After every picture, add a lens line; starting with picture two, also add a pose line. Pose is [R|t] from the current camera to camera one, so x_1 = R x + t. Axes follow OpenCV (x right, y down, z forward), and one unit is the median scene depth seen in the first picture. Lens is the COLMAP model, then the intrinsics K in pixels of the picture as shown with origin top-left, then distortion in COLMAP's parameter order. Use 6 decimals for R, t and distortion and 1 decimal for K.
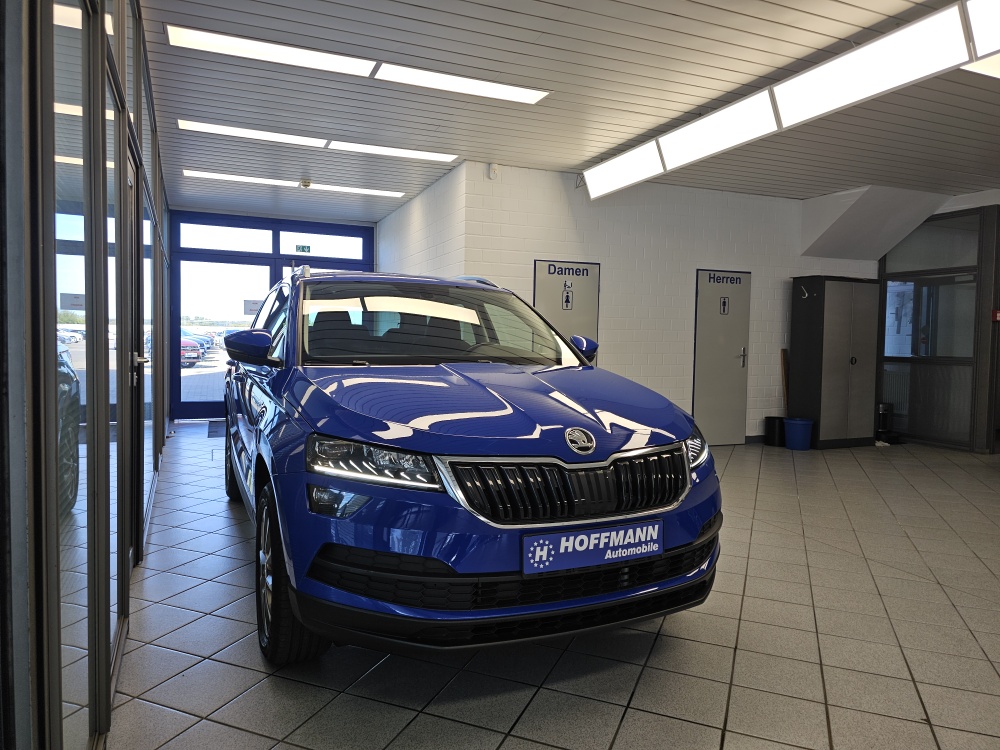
lens RADIAL K [[684.6, 0, 495.3], [0, 684.6, 377.1], [0, 0, 1]] dist [0.056184, -0.058981]
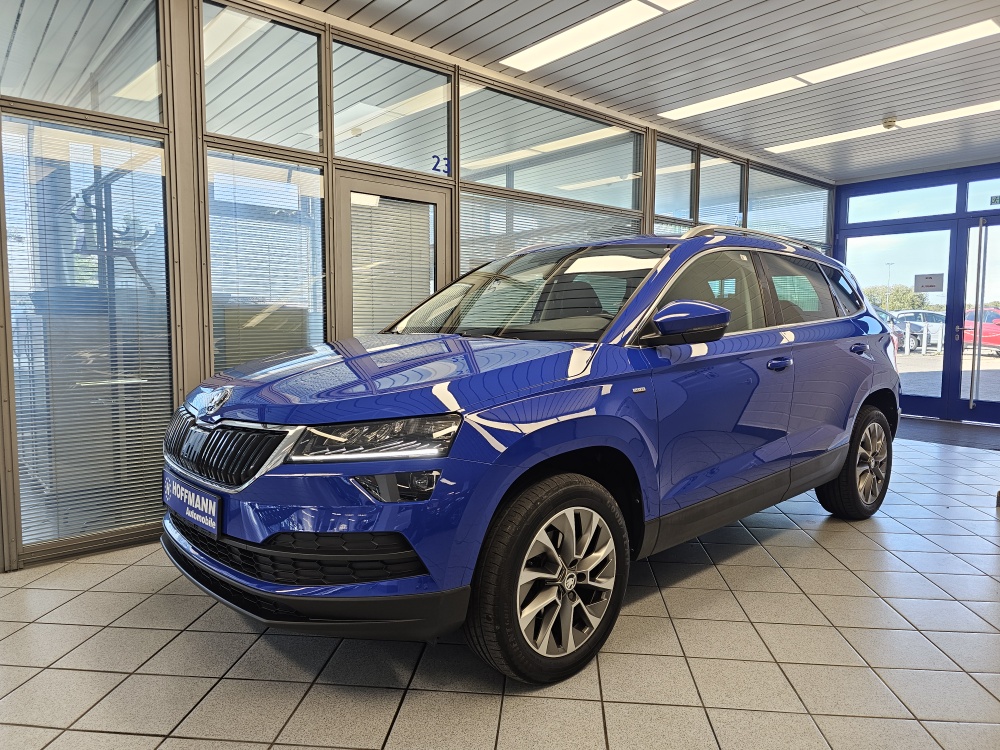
lens RADIAL K [[684.6, 0, 495.0], [0, 684.6, 375.7], [0, 0, 1]] dist [0.056184, -0.058981]
pose [[0.265944, 0.063031, -0.961926, 1.105241], [-0.052940, 0.997309, 0.050713, -0.019532], [0.962534, 0.037438, 0.268565, 1.002812]]
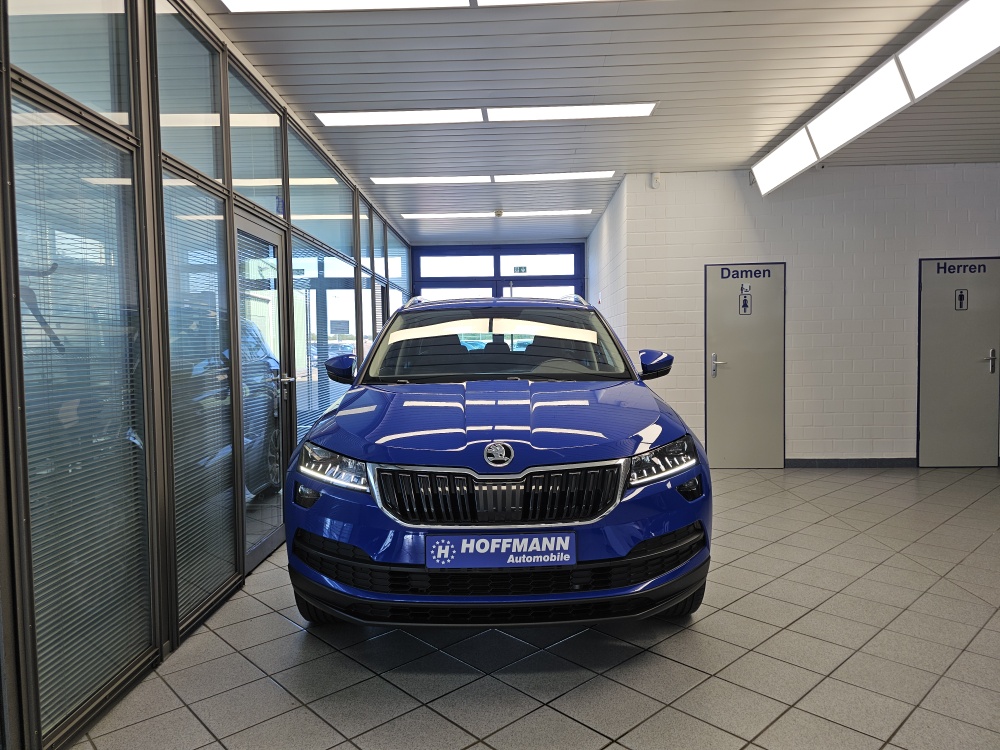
lens RADIAL K [[684.6, 0, 498.5], [0, 684.6, 384.7], [0, 0, 1]] dist [0.056184, -0.058981]
pose [[0.905646, -0.008211, -0.423954, 0.532203], [0.009470, 0.999955, 0.000862, -0.018225], [0.423928, -0.004796, 0.905683, 0.001624]]
